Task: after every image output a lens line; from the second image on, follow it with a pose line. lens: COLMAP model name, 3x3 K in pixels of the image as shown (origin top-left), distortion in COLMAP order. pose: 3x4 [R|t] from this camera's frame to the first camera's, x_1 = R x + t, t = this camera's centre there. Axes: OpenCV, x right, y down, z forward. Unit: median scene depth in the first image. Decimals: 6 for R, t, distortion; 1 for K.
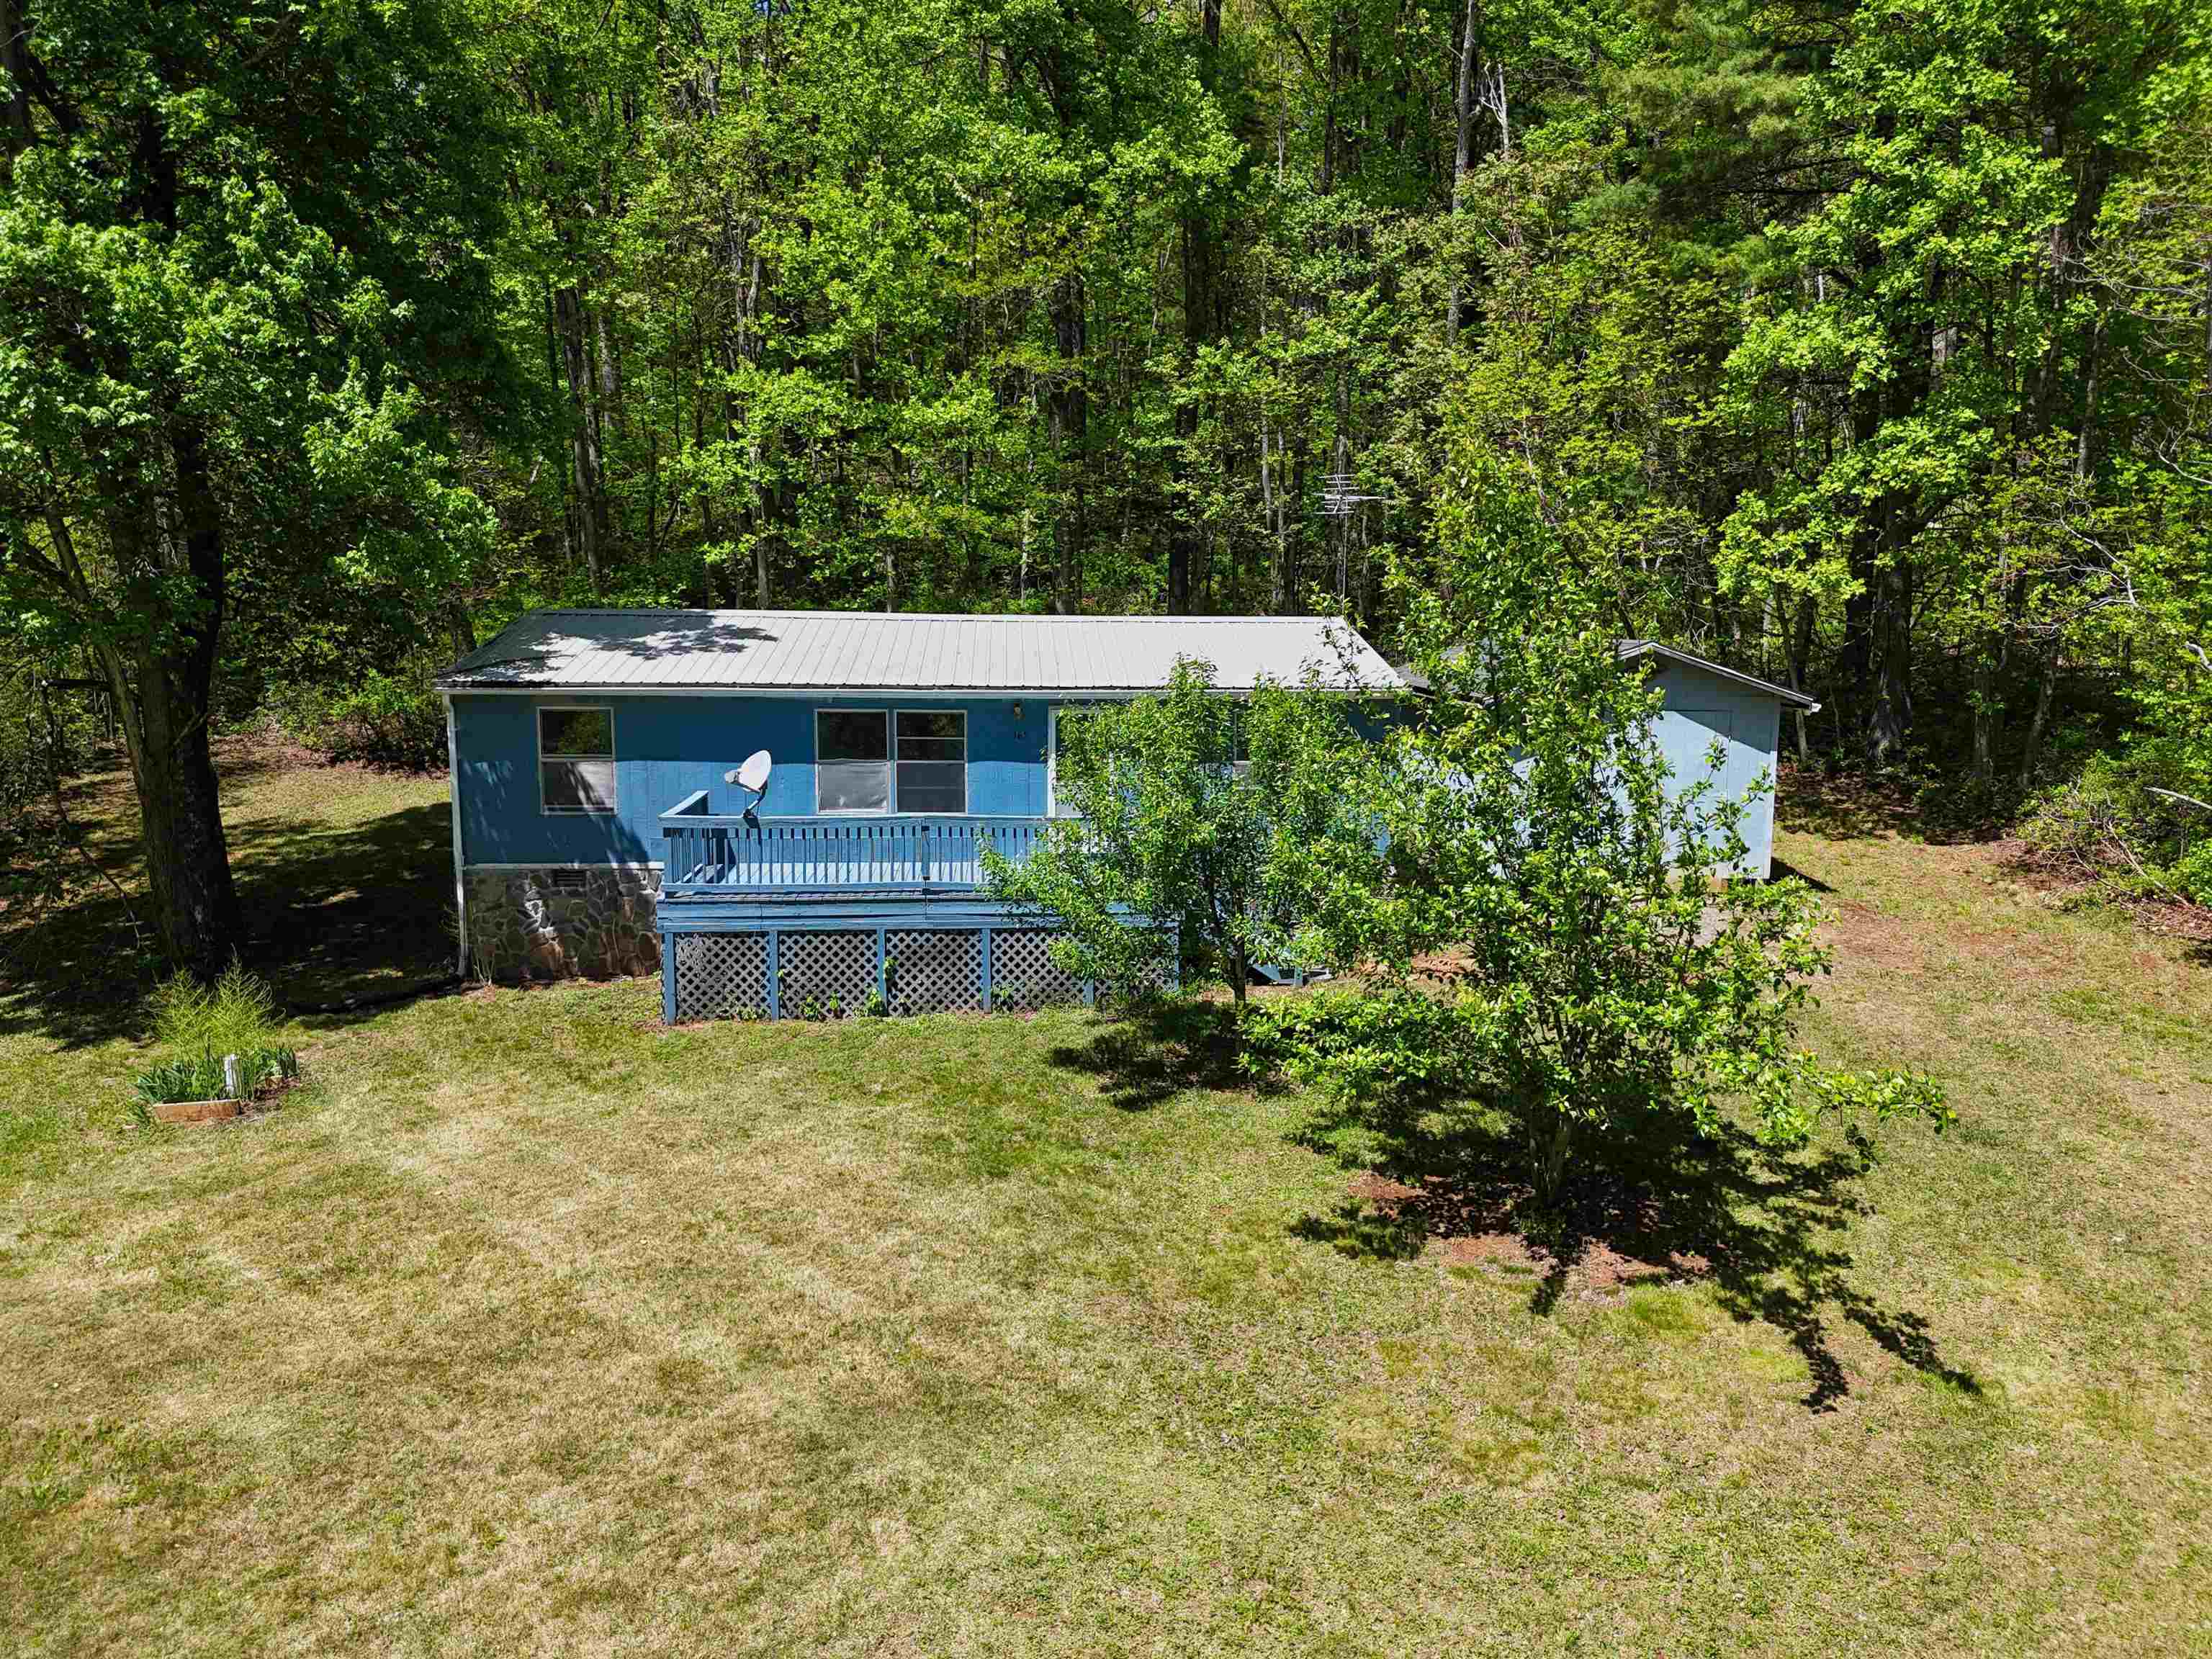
lens RADIAL K [[1627.6, 0, 1117.1], [0, 1627.6, 845.4], [0, 0, 1]] dist [0.099396, -0.087812]
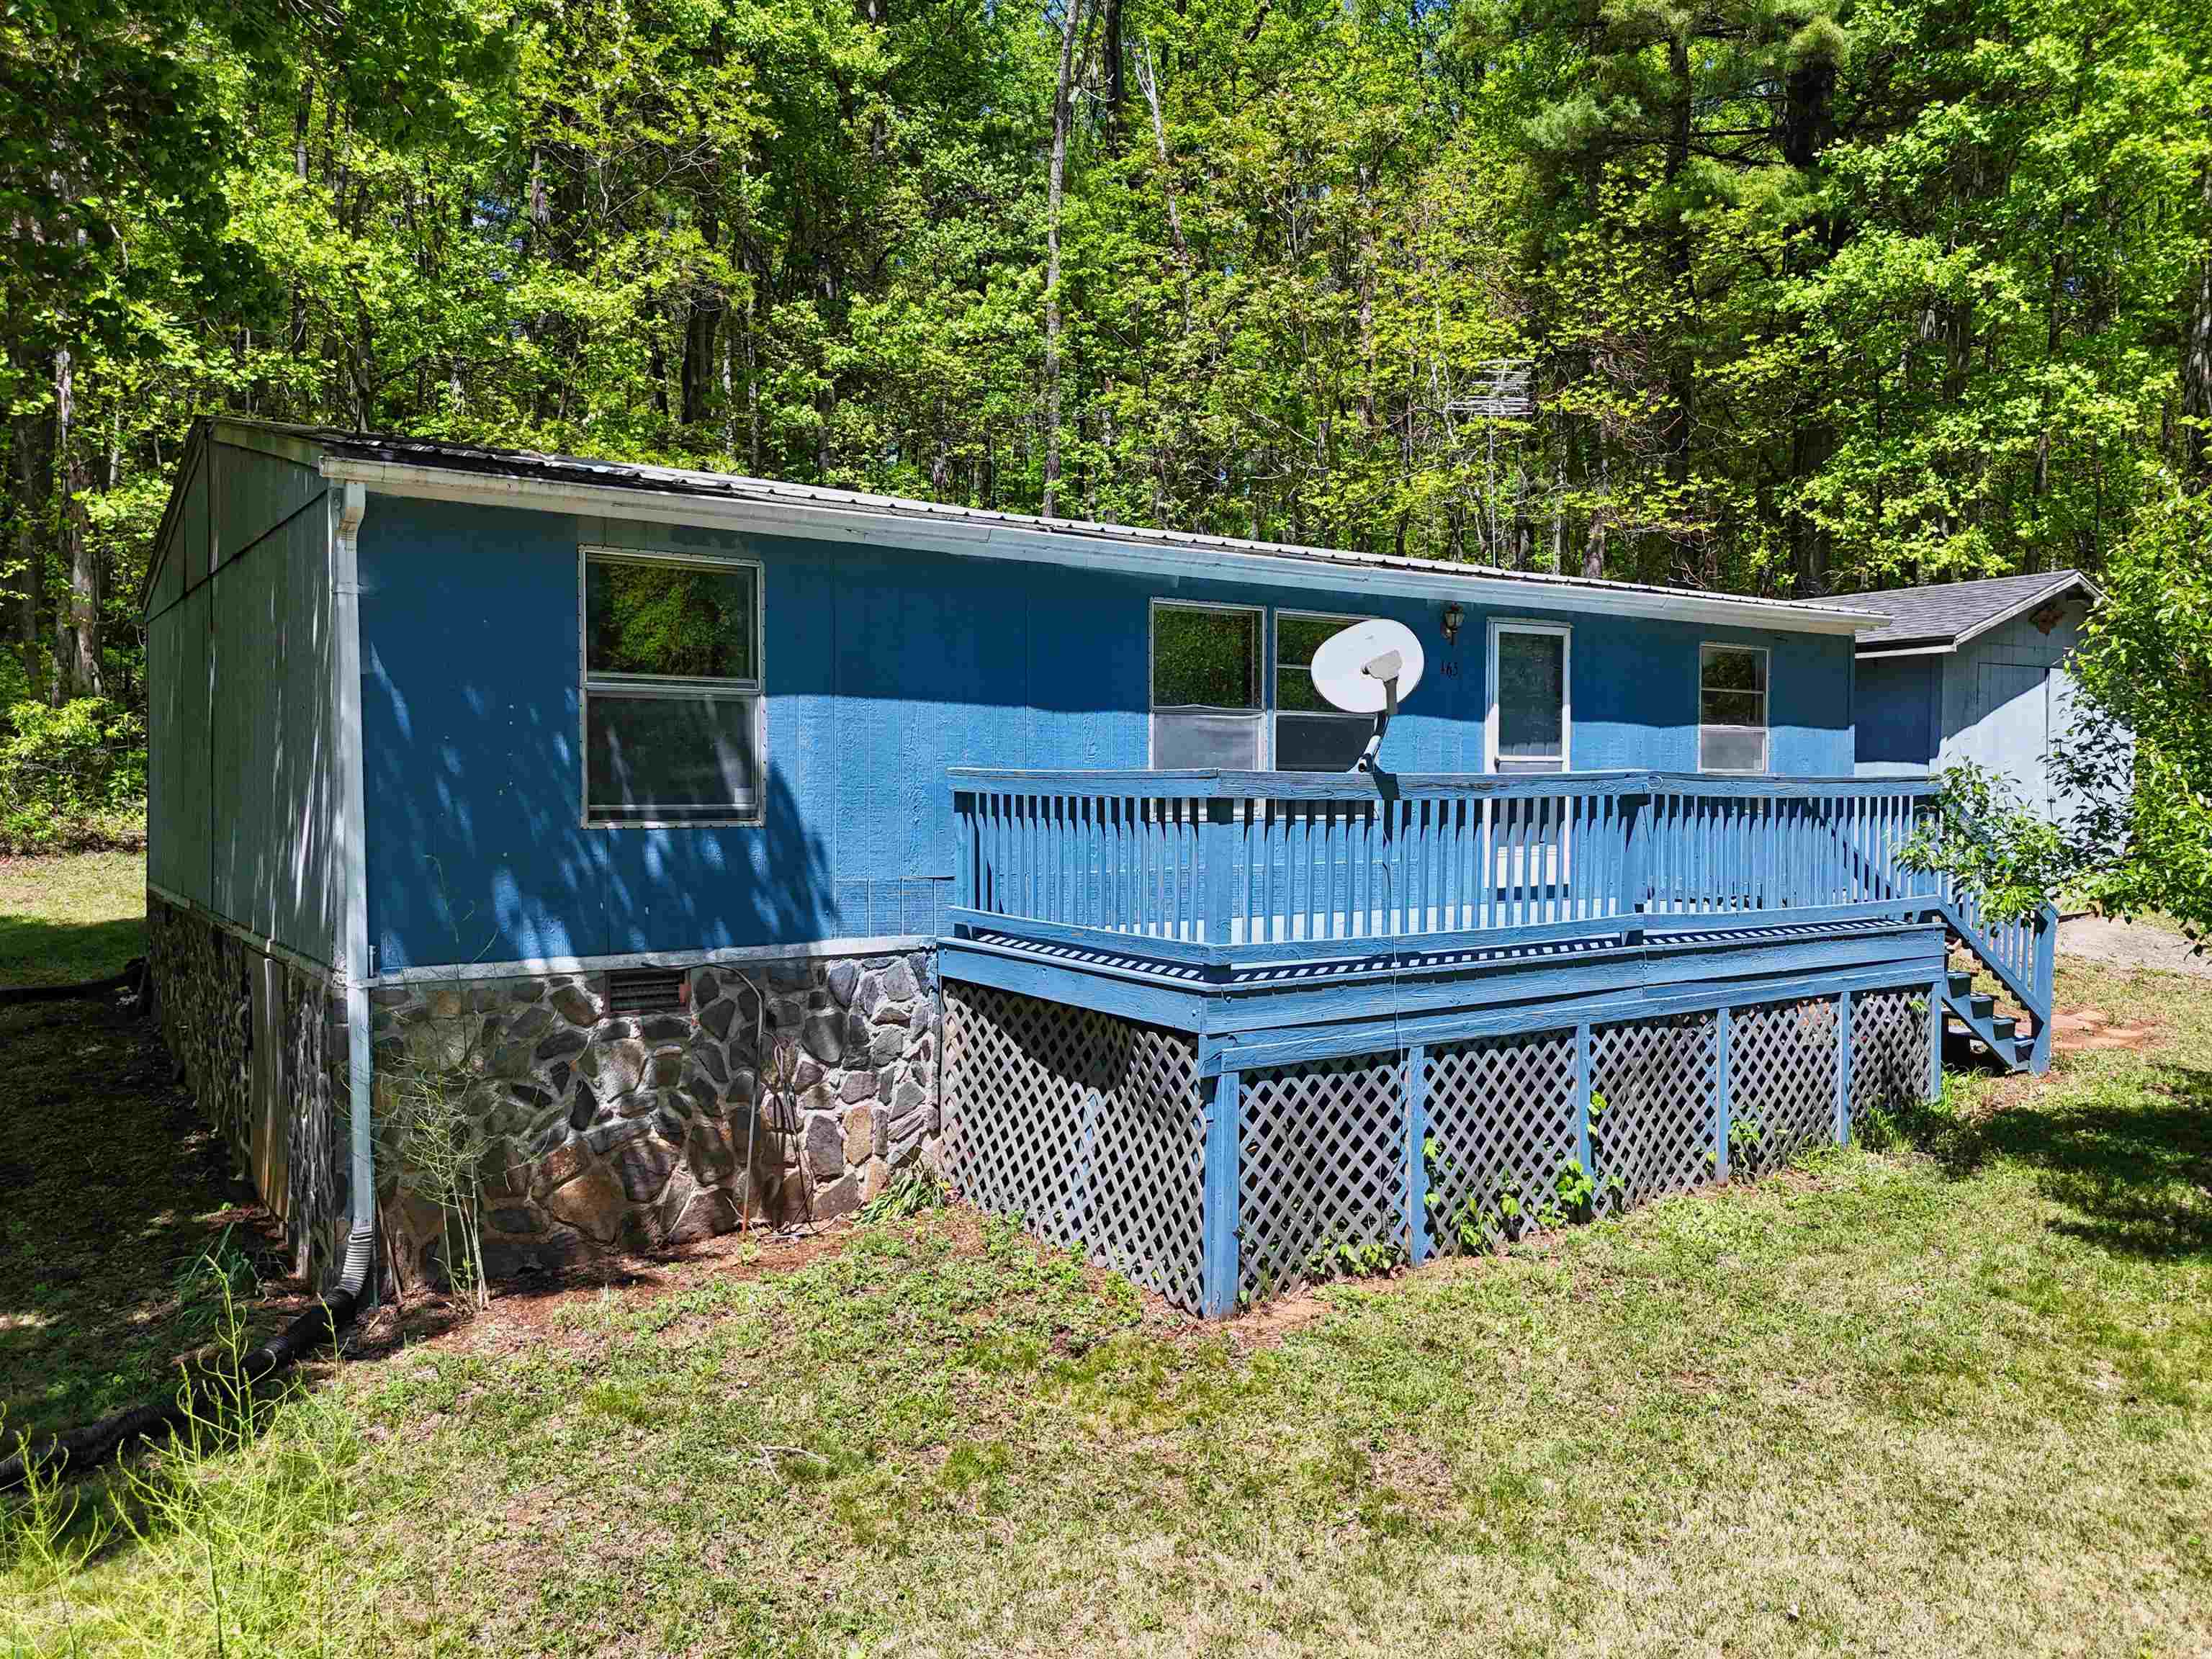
lens RADIAL K [[1627.6, 0, 1117.1], [0, 1627.6, 845.4], [0, 0, 1]] dist [0.099396, -0.087812]
pose [[0.856547, -0.026667, 0.515380, -0.486018], [0.079946, 0.993465, -0.081463, 0.028702], [-0.509839, 0.110979, 0.853081, 0.670402]]
